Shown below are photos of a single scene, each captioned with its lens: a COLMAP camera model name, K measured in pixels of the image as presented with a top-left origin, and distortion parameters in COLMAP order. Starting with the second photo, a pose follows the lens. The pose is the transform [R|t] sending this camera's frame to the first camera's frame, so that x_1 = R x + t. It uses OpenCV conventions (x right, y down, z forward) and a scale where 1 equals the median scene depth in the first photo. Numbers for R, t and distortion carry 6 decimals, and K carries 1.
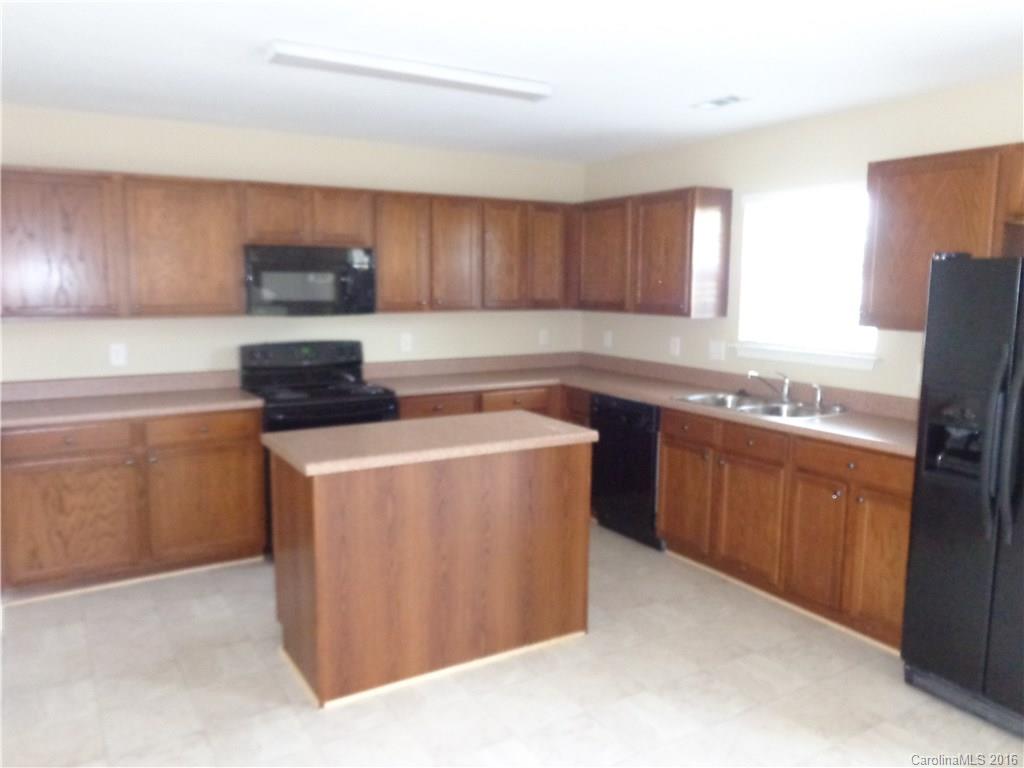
lens RADIAL K [[772.6, 0, 518.0], [0, 772.6, 383.7], [0, 0, 1]] dist [0.007487, 0.008620]
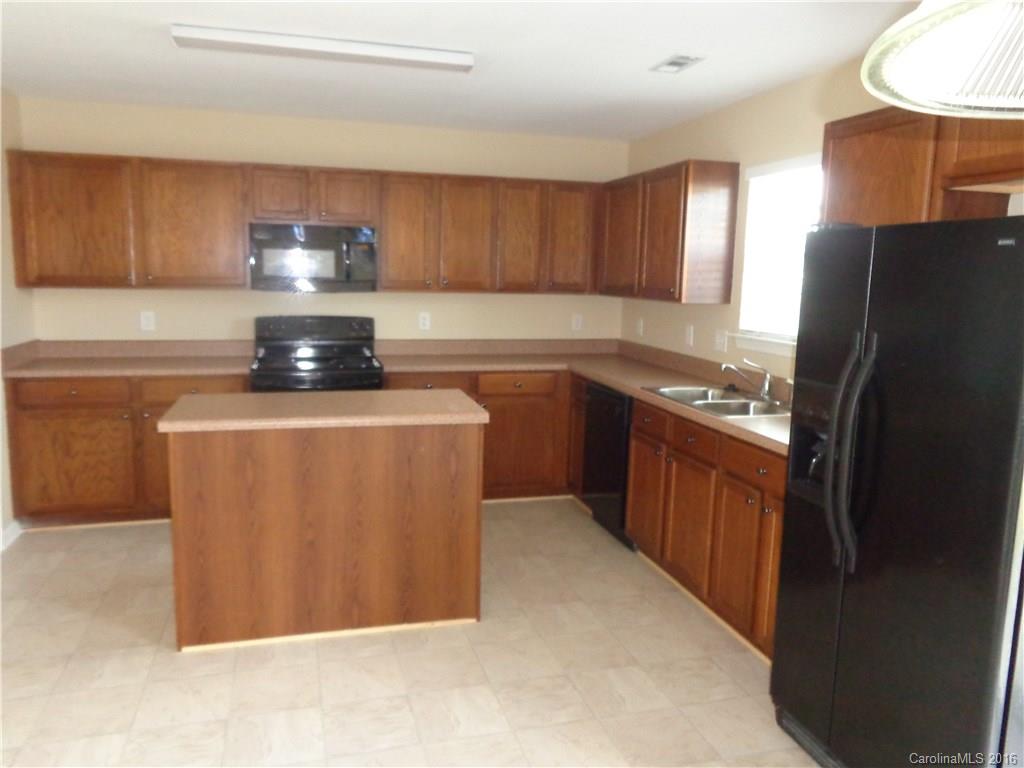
lens RADIAL K [[772.6, 0, 513.3], [0, 772.6, 381.3], [0, 0, 1]] dist [0.007487, 0.008620]
pose [[0.962249, 0.053931, -0.266773, 0.333771], [-0.052061, 0.998545, 0.014081, 0.006401], [0.267144, 0.000339, 0.963656, 0.070152]]
